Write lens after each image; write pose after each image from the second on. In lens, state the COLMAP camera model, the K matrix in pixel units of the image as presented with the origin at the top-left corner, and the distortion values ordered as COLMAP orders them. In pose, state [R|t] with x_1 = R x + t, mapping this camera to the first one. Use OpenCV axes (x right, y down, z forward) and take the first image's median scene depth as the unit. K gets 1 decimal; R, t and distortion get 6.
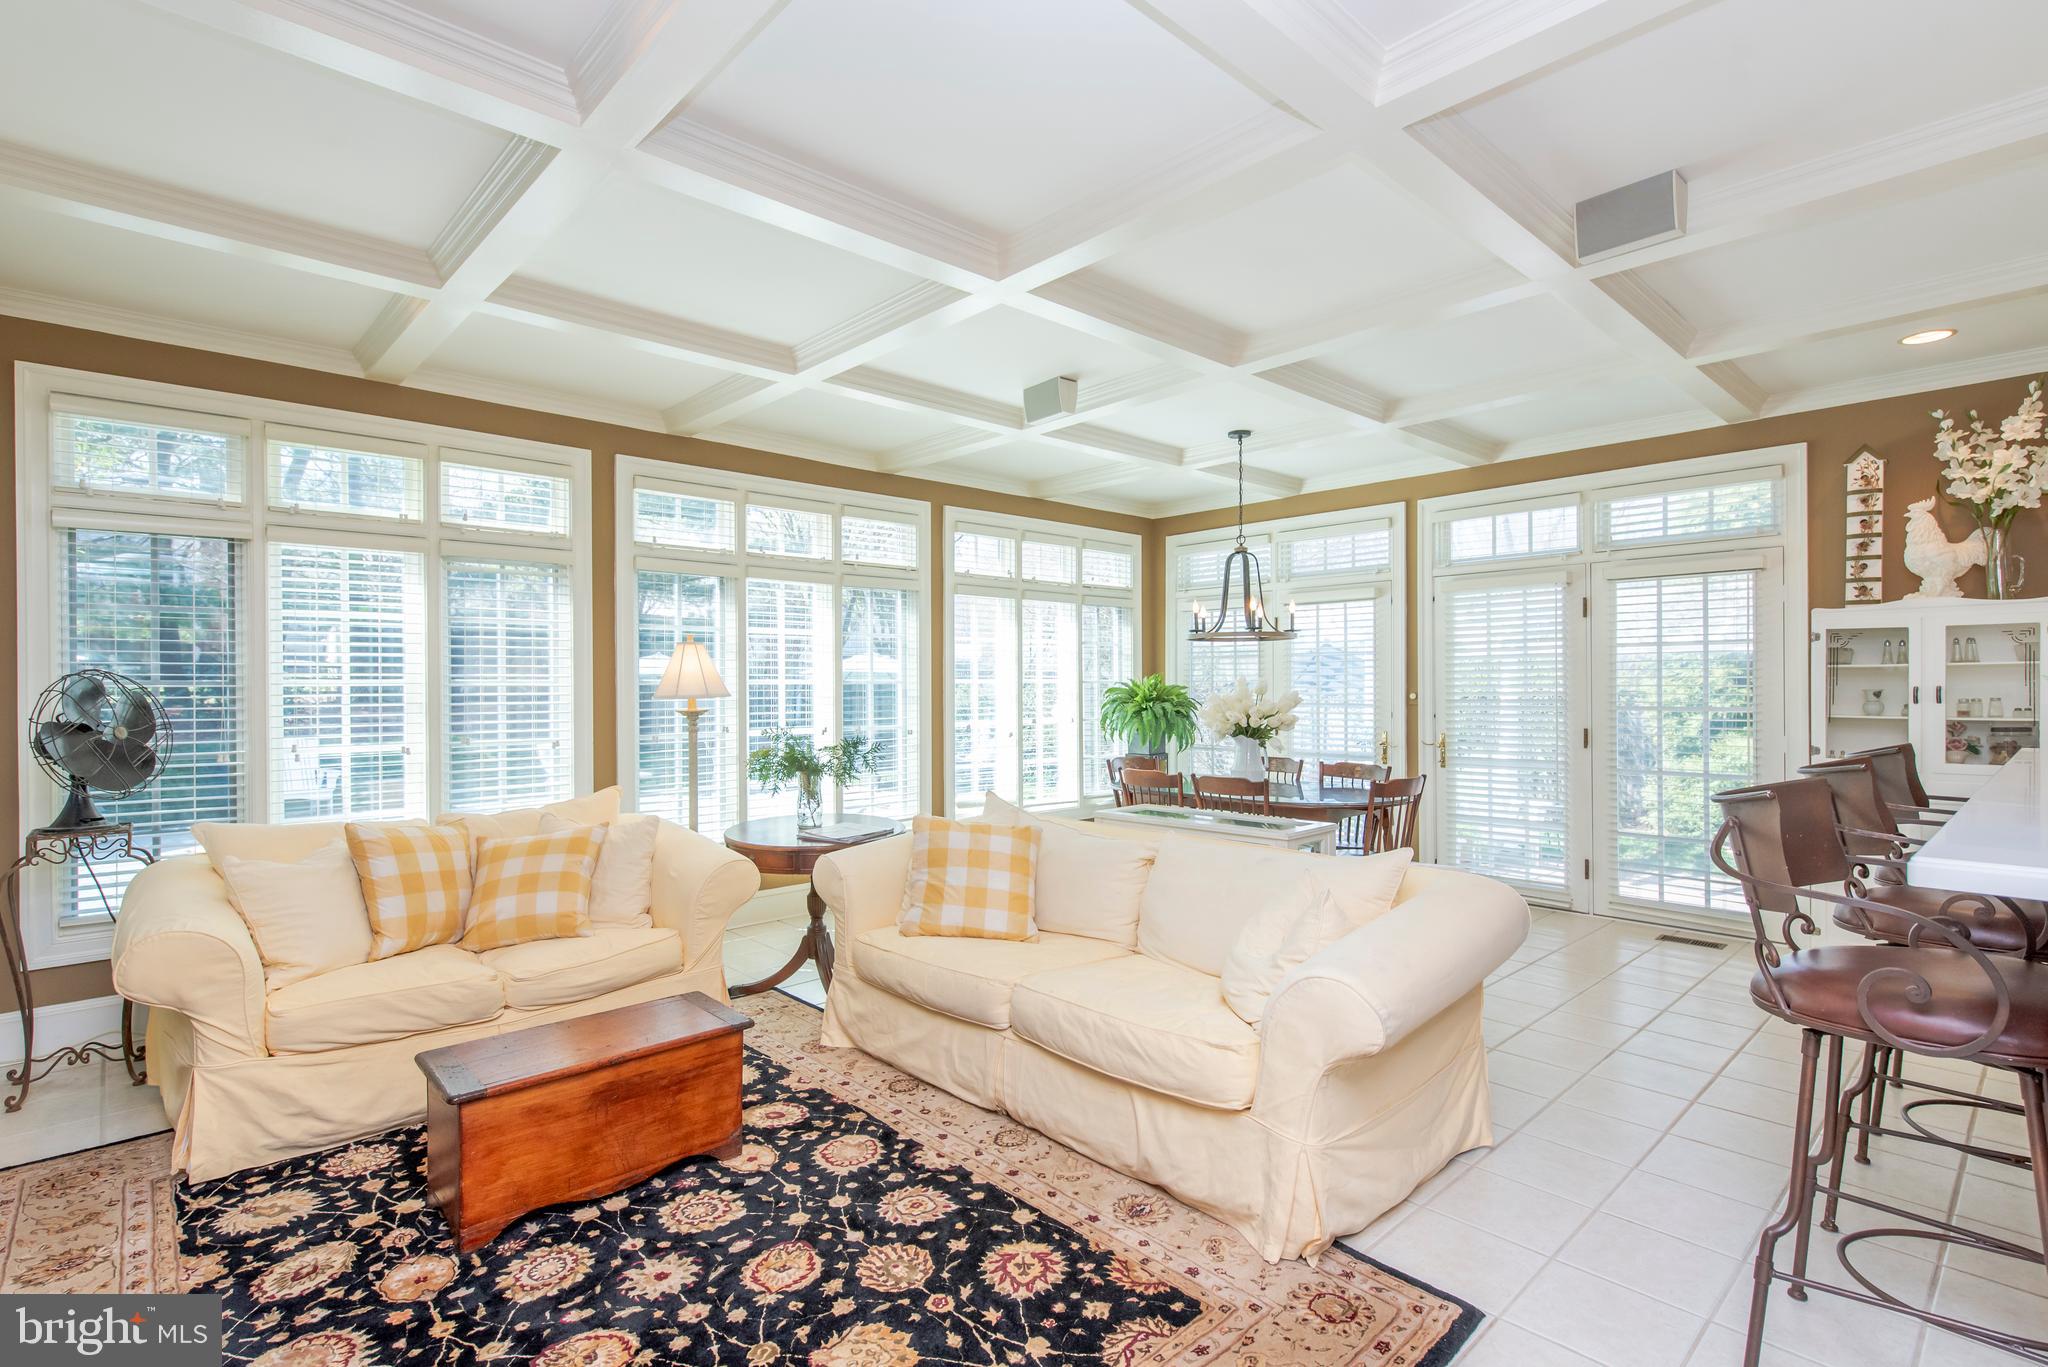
lens RADIAL K [[978.9, 0, 1028.5], [0, 978.9, 683.8], [0, 0, 1]] dist [0.005453, -0.000195]
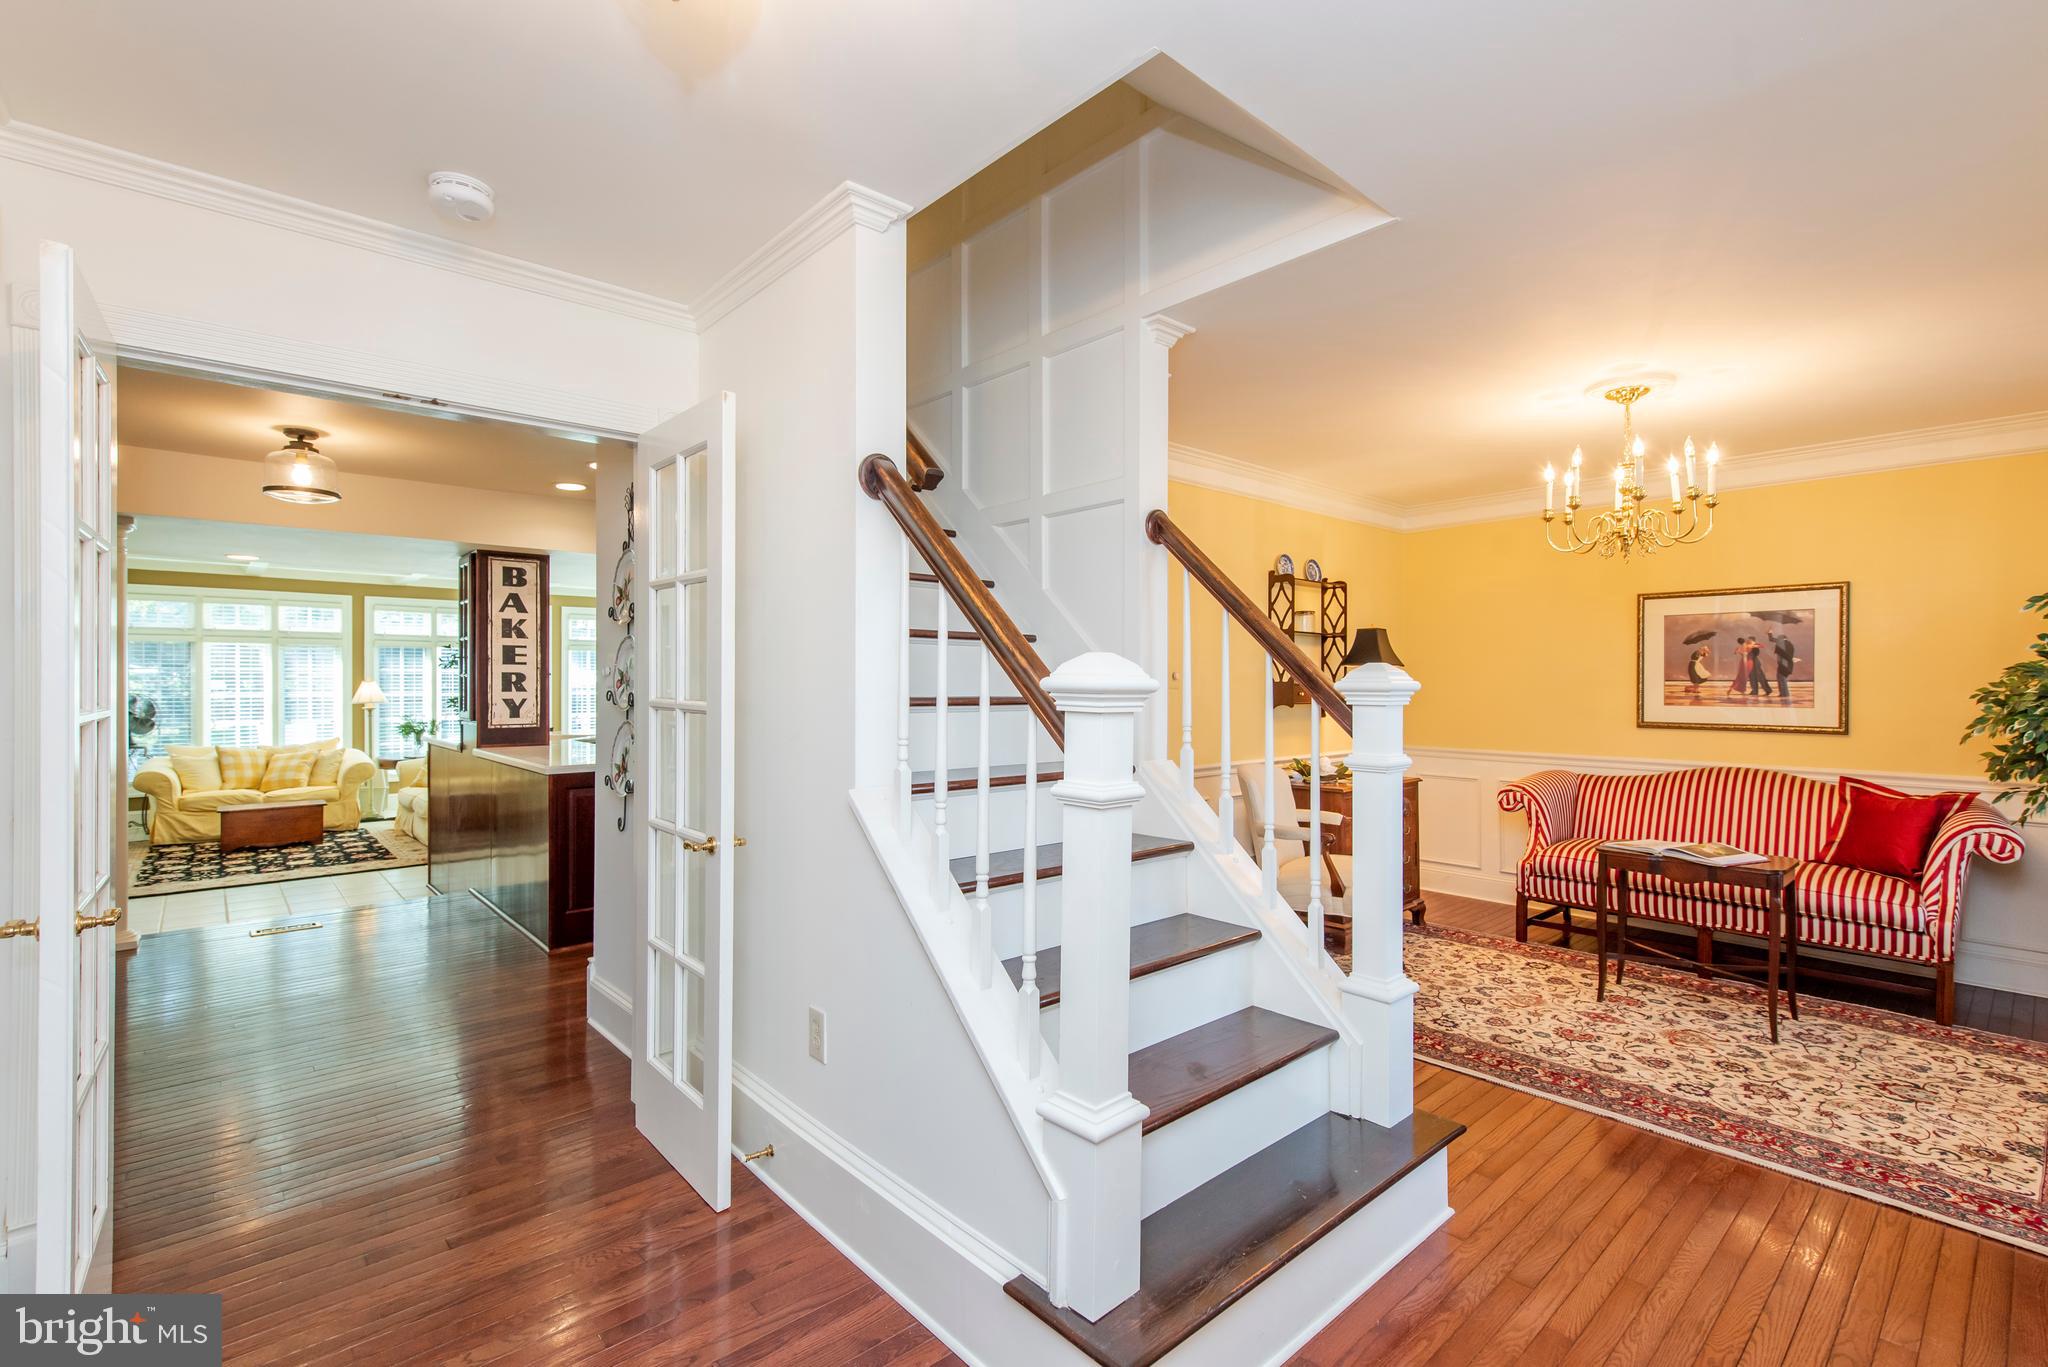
lens RADIAL K [[915.7, 0, 1024.0], [0, 915.7, 683.5], [0, 0, 1]] dist [0.004451, -0.000376]
pose [[0.999710, 0.005766, -0.023373, 1.291278], [-0.005739, 0.999983, 0.001243, -0.045006], [0.023380, -0.001109, 0.999726, -1.226581]]
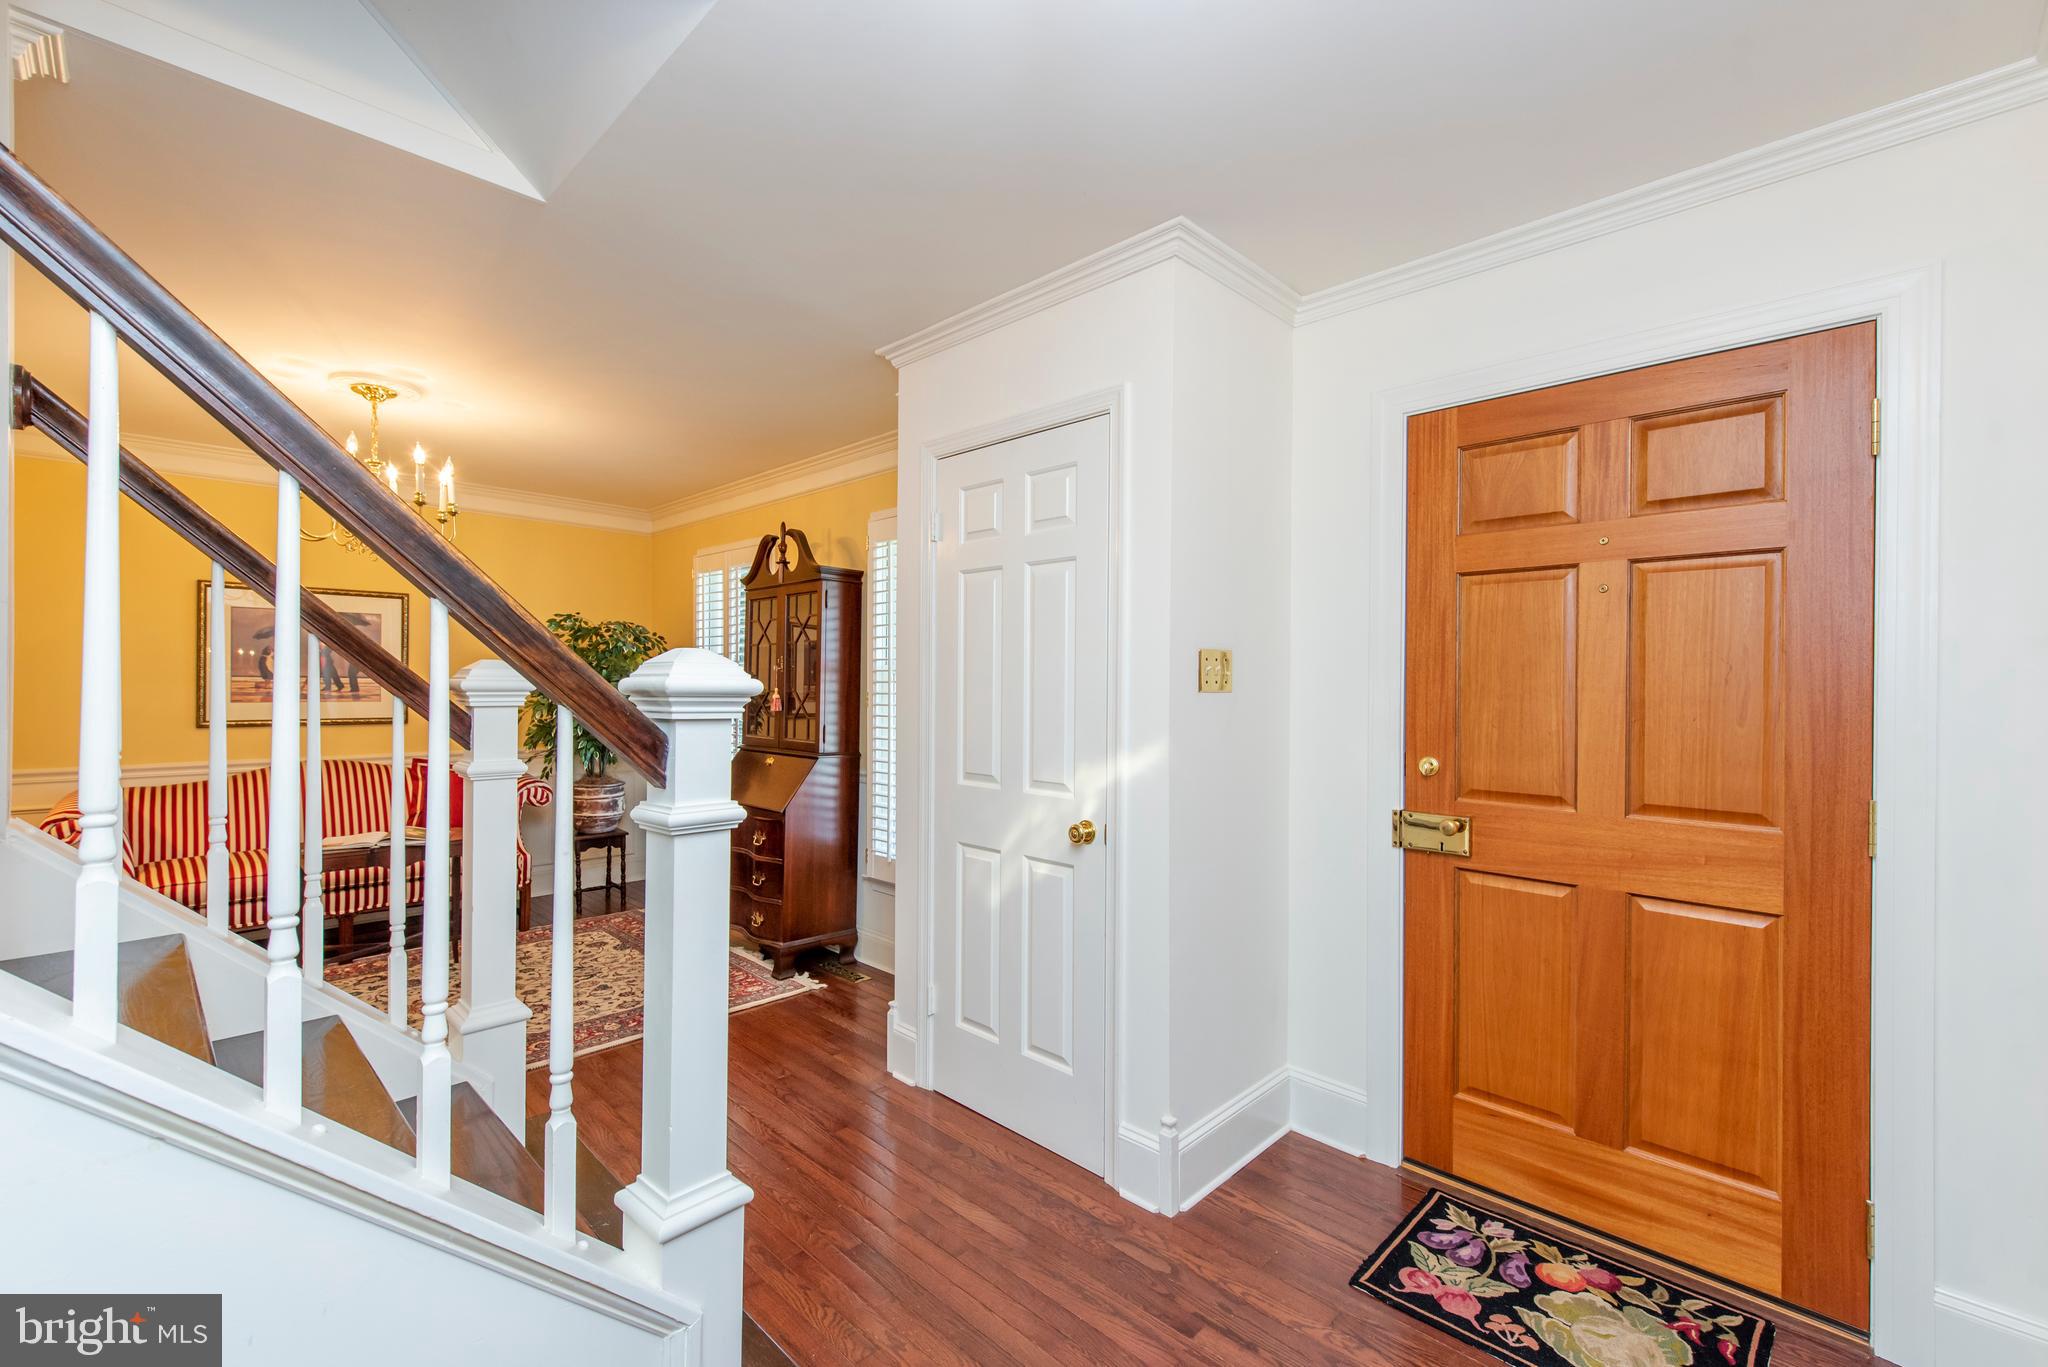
lens RADIAL K [[871.9, 0, 1030.4], [0, 871.9, 681.9], [0, 0, 1]] dist [0.000037, -0.000184]
pose [[-0.053571, 0.006331, 0.998544, 1.254618], [-0.005496, 0.999963, -0.006635, -0.044802], [-0.998549, -0.005843, -0.053535, -1.191003]]
